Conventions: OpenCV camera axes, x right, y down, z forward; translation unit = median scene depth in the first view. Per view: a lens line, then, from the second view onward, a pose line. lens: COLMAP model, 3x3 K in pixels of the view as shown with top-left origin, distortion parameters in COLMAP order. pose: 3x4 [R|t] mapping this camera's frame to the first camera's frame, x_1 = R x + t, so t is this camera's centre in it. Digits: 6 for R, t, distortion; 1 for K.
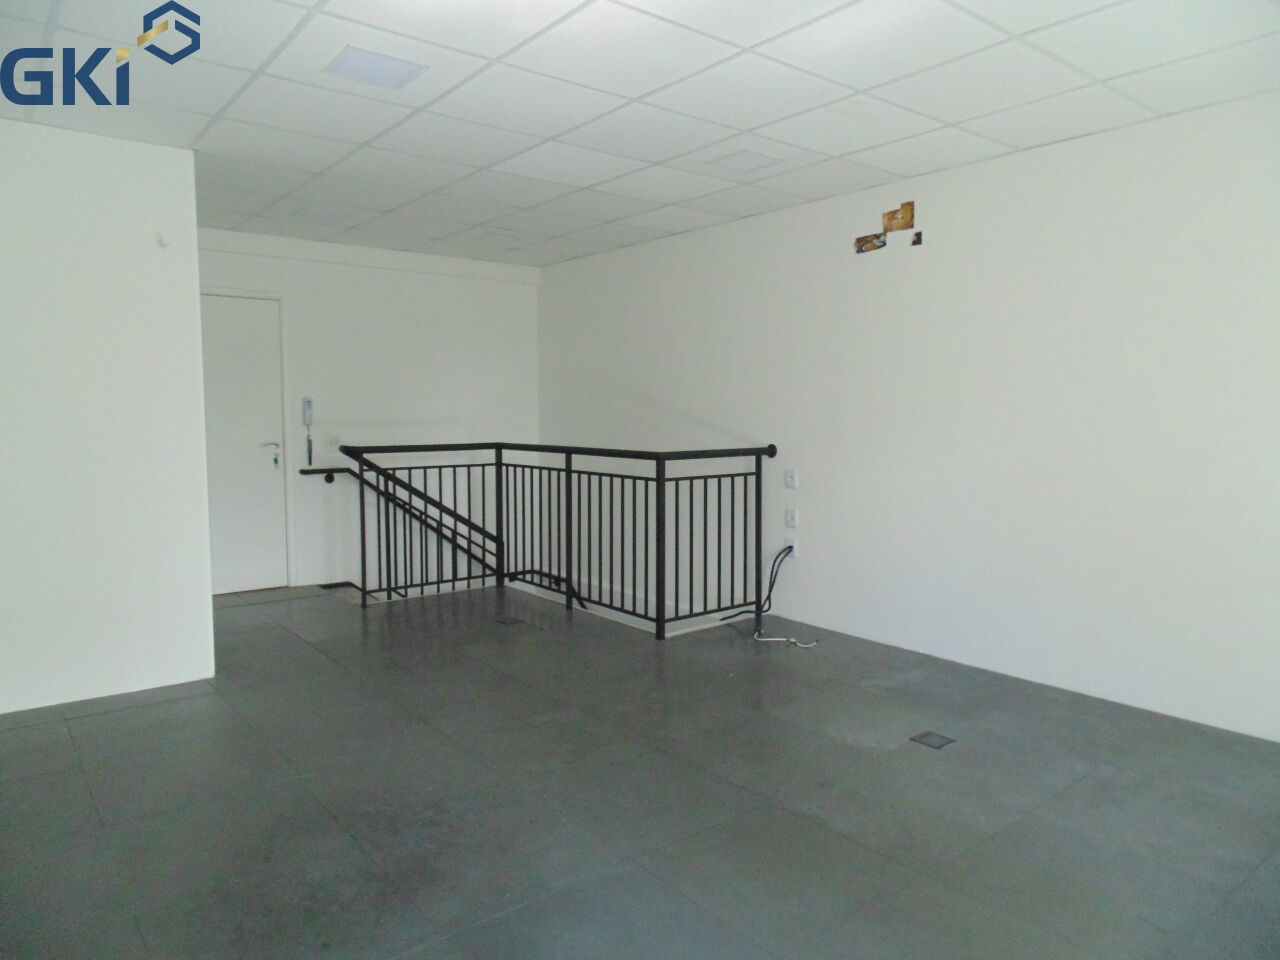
lens RADIAL K [[860.9, 0, 640.0], [0, 860.9, 480.0], [0, 0, 1]] dist [0.002439, -0.002072]
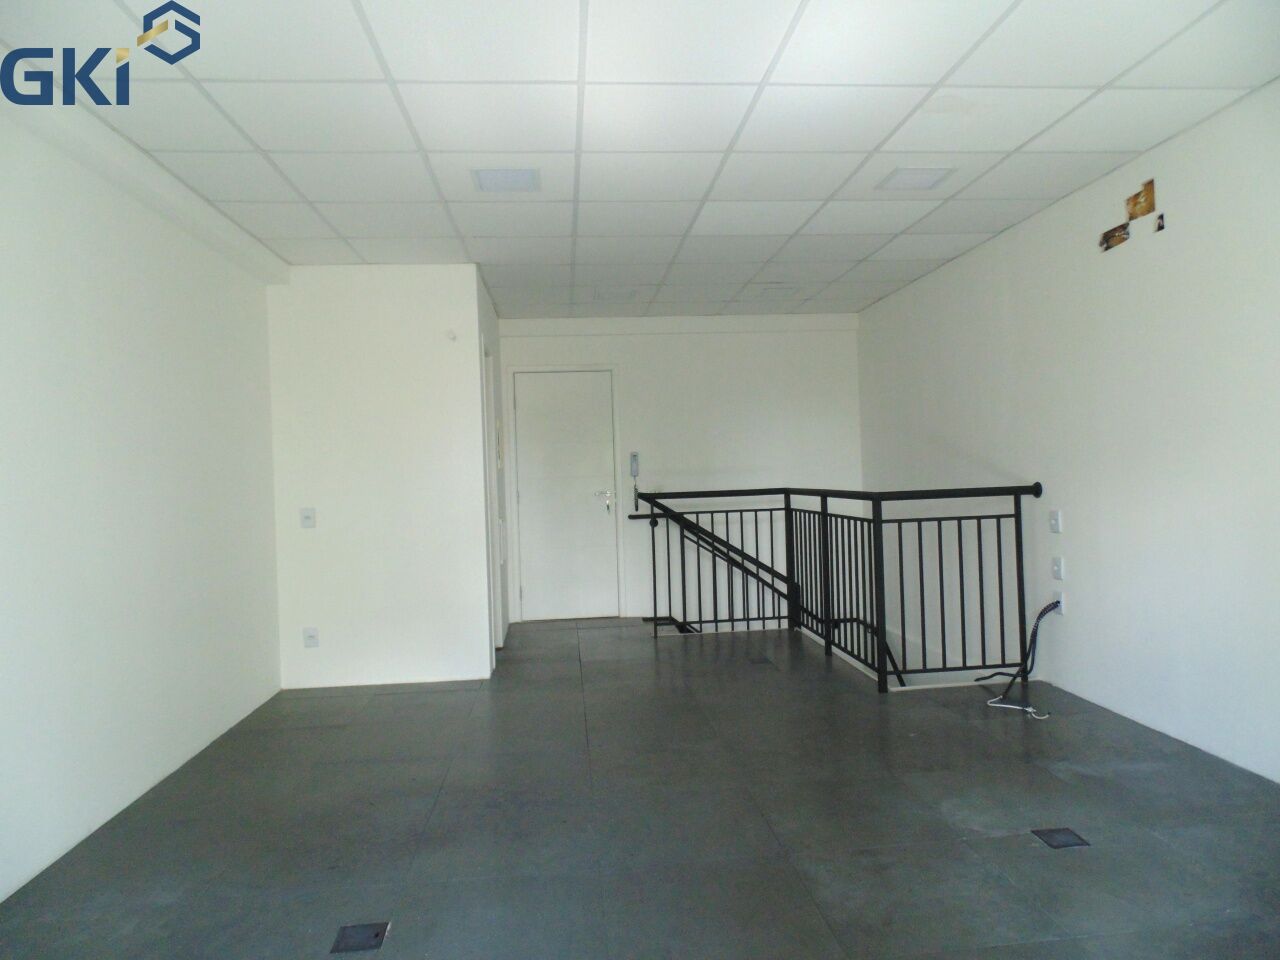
lens RADIAL K [[855.9, 0, 640.0], [0, 855.9, 480.0], [0, 0, 1]] dist [-0.002181, -0.000307]
pose [[0.836659, -0.025040, -0.547151, 0.293384], [-0.009852, 0.998105, -0.060743, 0.012962], [0.547635, 0.056211, 0.834827, 0.062480]]
